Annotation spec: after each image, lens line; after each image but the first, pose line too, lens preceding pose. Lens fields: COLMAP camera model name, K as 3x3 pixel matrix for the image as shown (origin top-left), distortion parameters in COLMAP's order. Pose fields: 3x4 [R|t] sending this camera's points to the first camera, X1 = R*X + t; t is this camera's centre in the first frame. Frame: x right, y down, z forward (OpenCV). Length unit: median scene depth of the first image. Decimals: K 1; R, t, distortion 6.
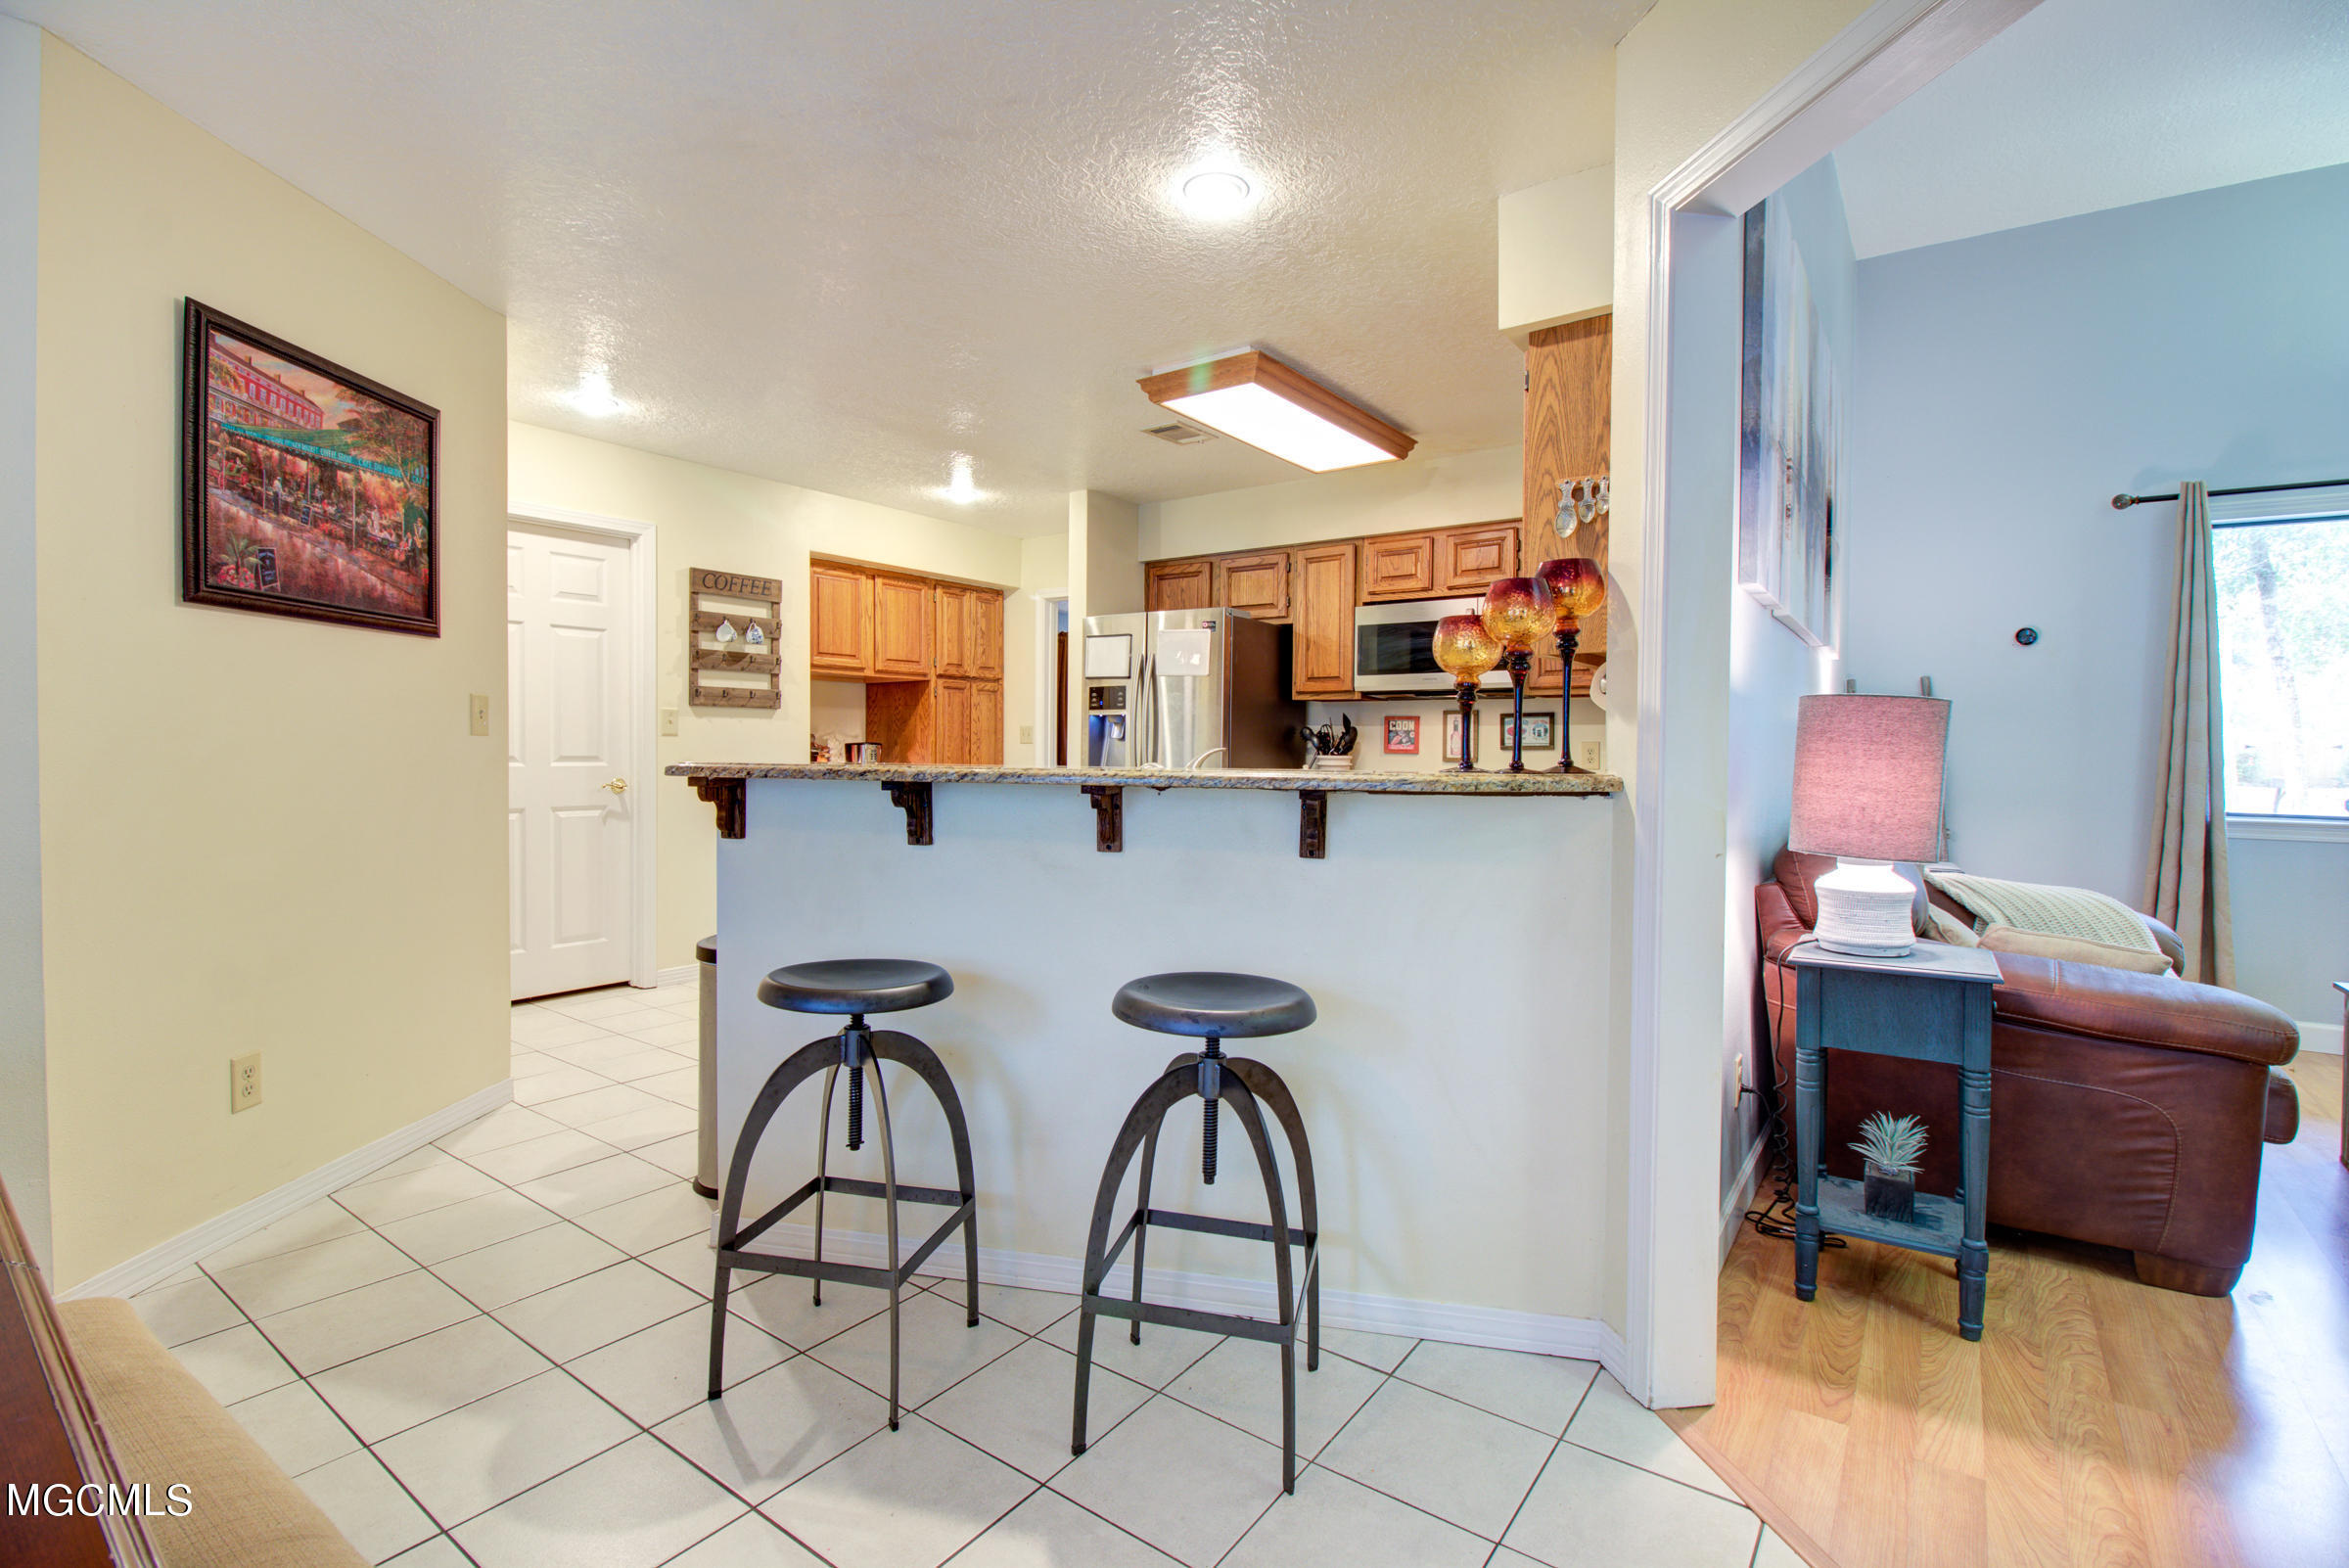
lens RADIAL K [[1079.9, 0, 1154.6], [0, 1079.9, 769.2], [0, 0, 1]] dist [0.000926, -0.014300]
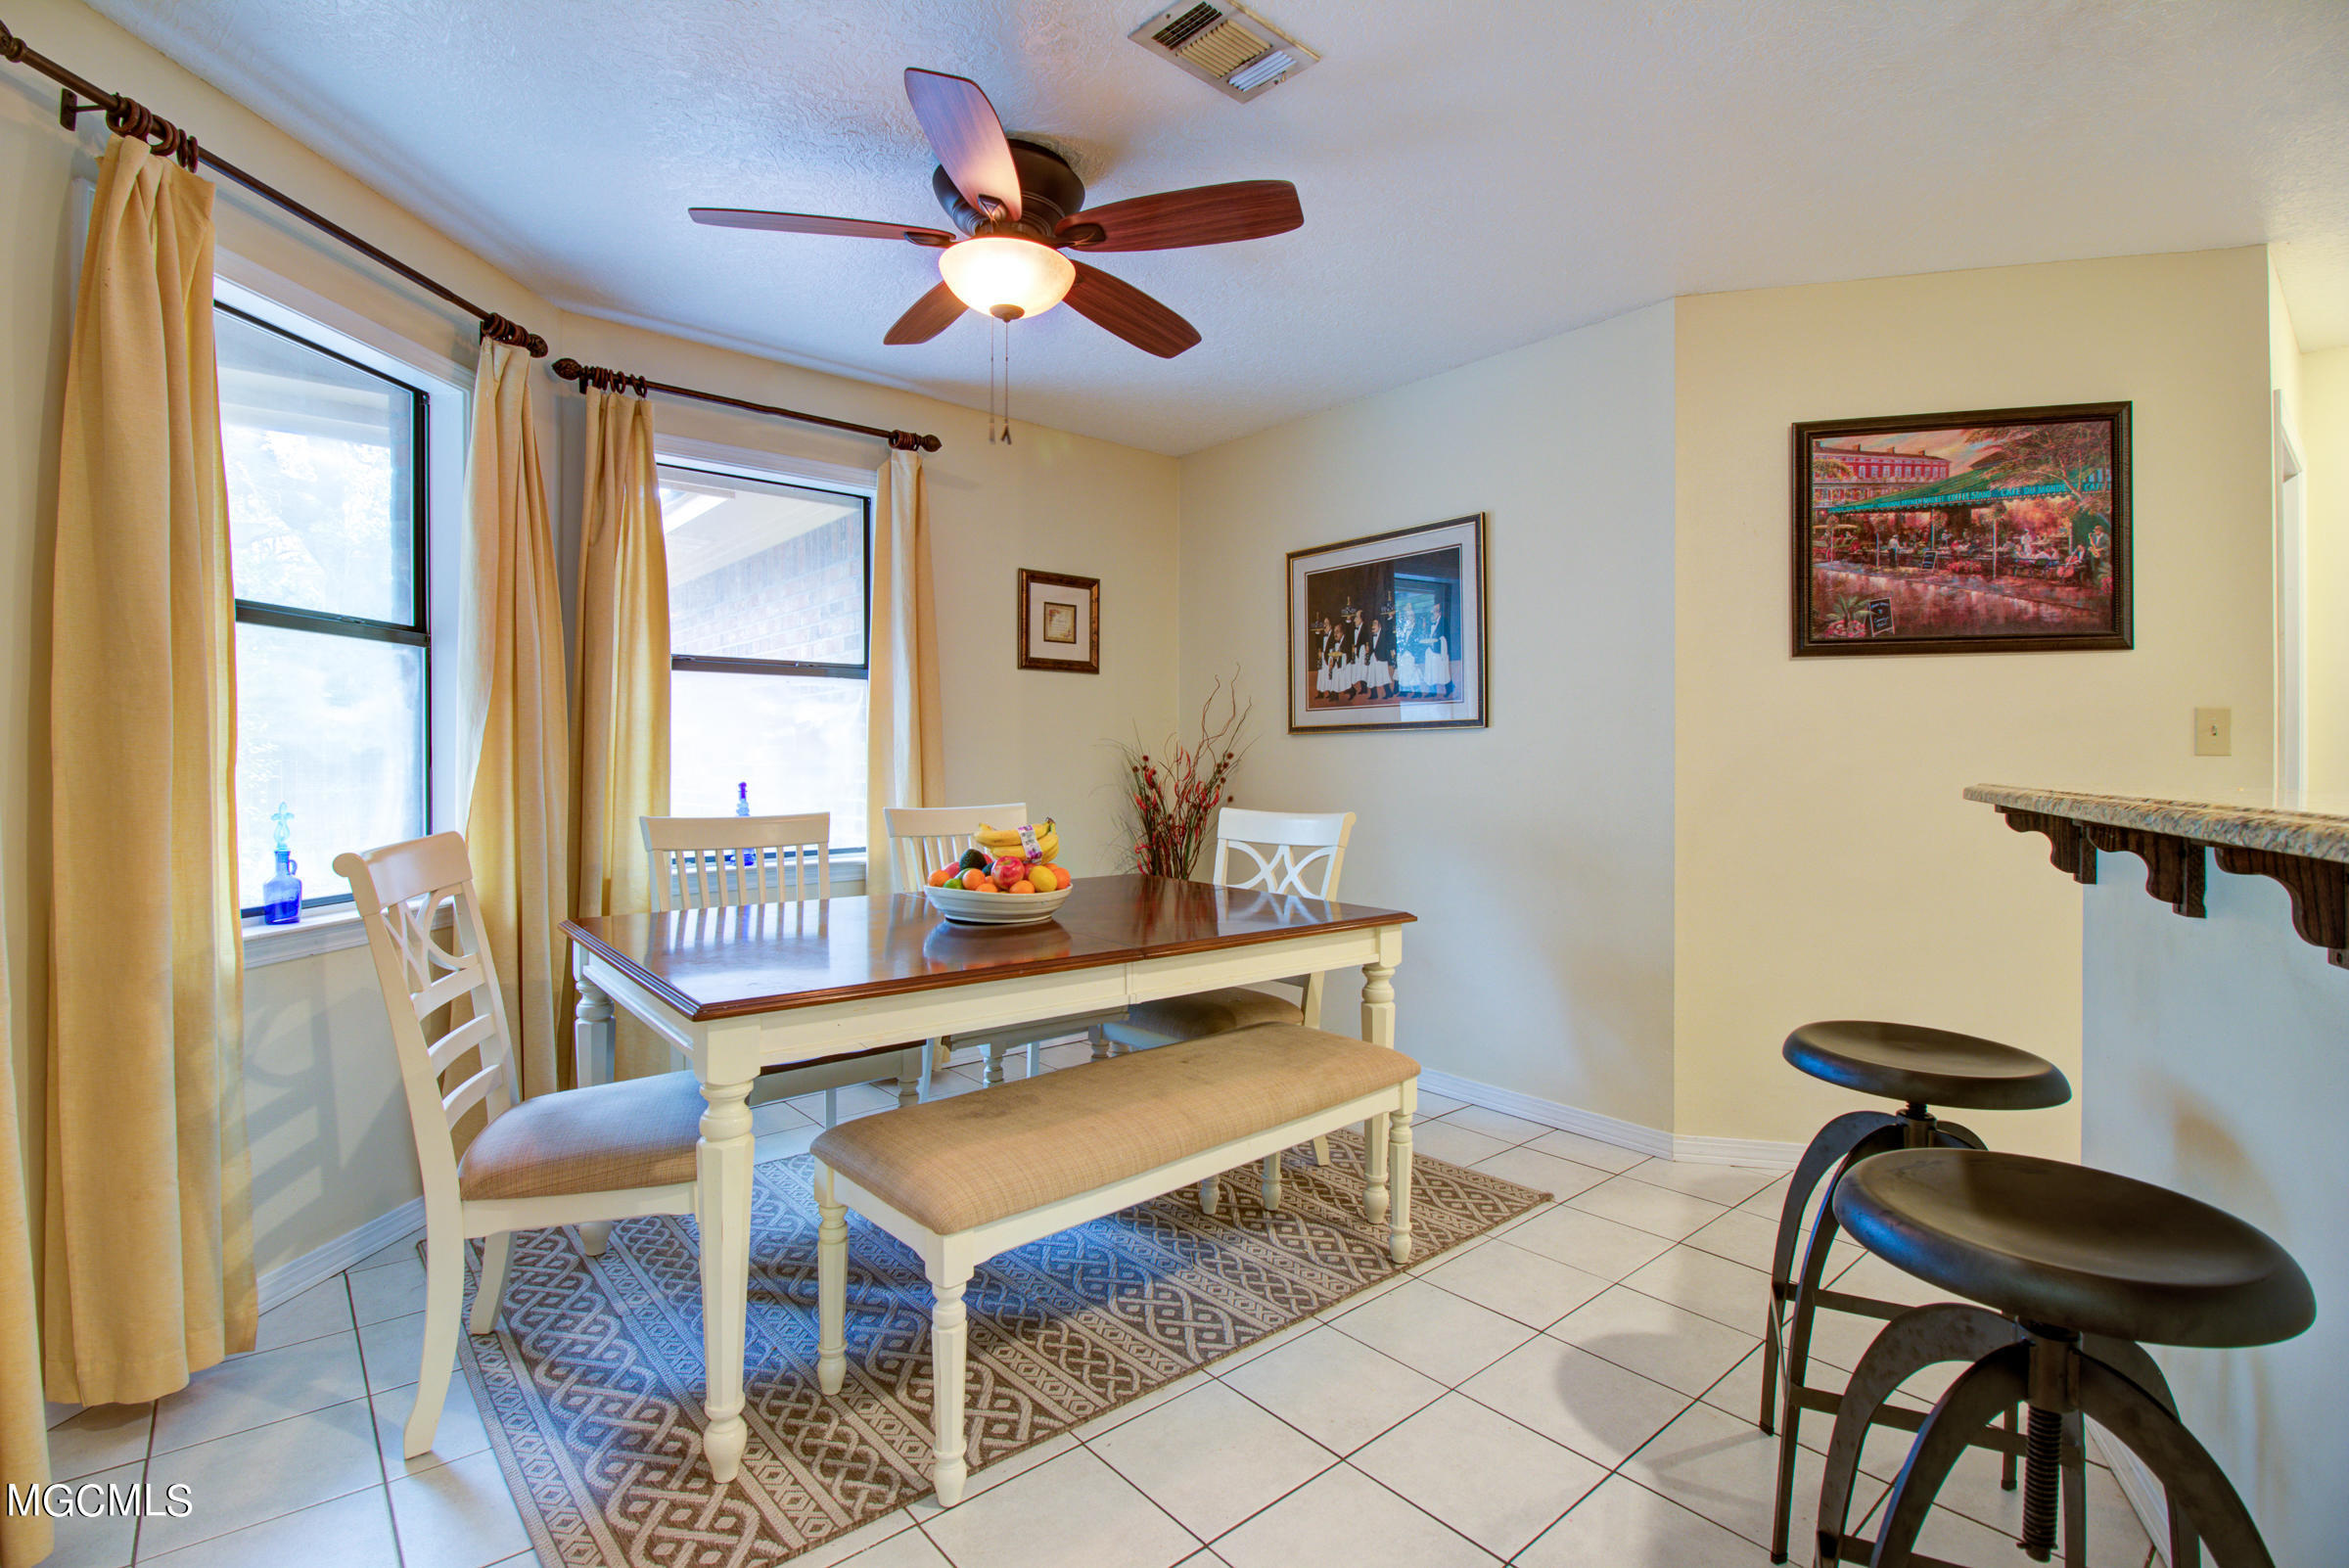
lens RADIAL K [[1079.9, 0, 1154.6], [0, 1079.9, 769.2], [0, 0, 1]] dist [0.000926, -0.014300]
pose [[-0.232260, -0.003700, -0.972647, 0.437804], [-0.023434, 0.999724, 0.001792, -0.003234], [0.972371, 0.023210, -0.232283, 0.440558]]
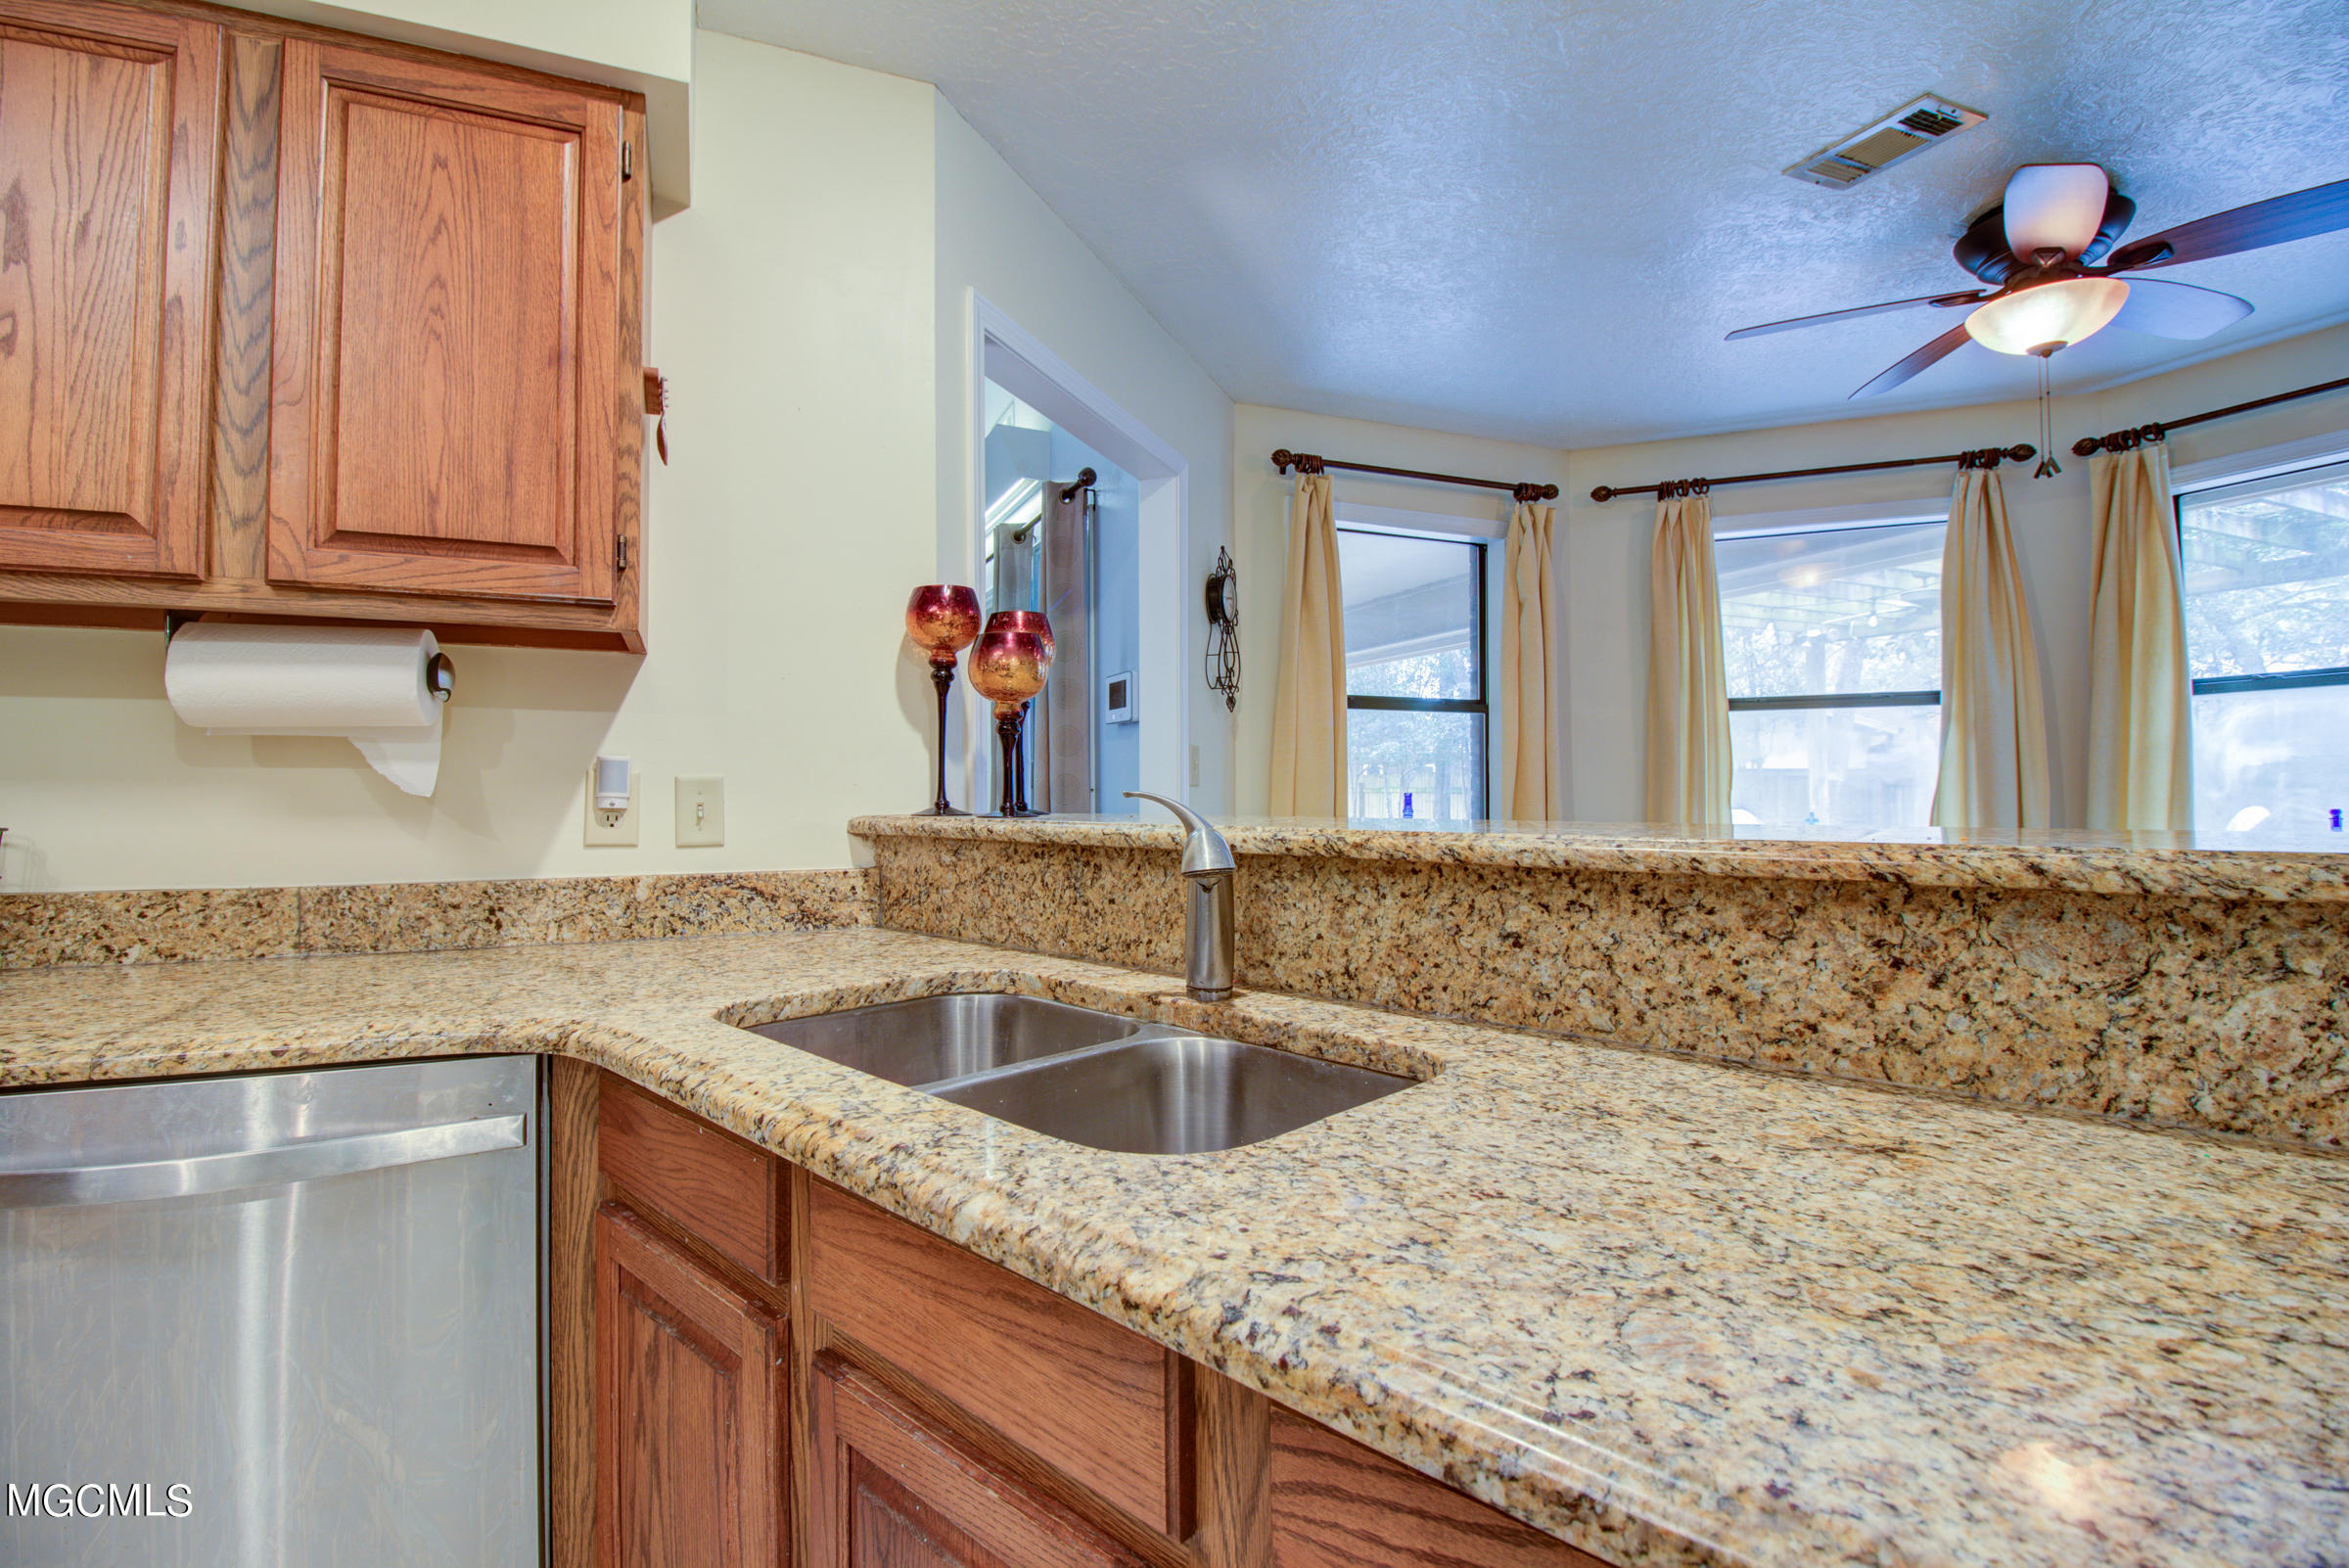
lens RADIAL K [[1079.9, 0, 1154.6], [0, 1079.9, 769.2], [0, 0, 1]] dist [0.000926, -0.014300]
pose [[-0.860522, 0.004630, 0.509393, -0.180508], [0.007469, 0.999966, 0.003528, -0.026489], [-0.509359, 0.006840, -0.860527, 1.245764]]
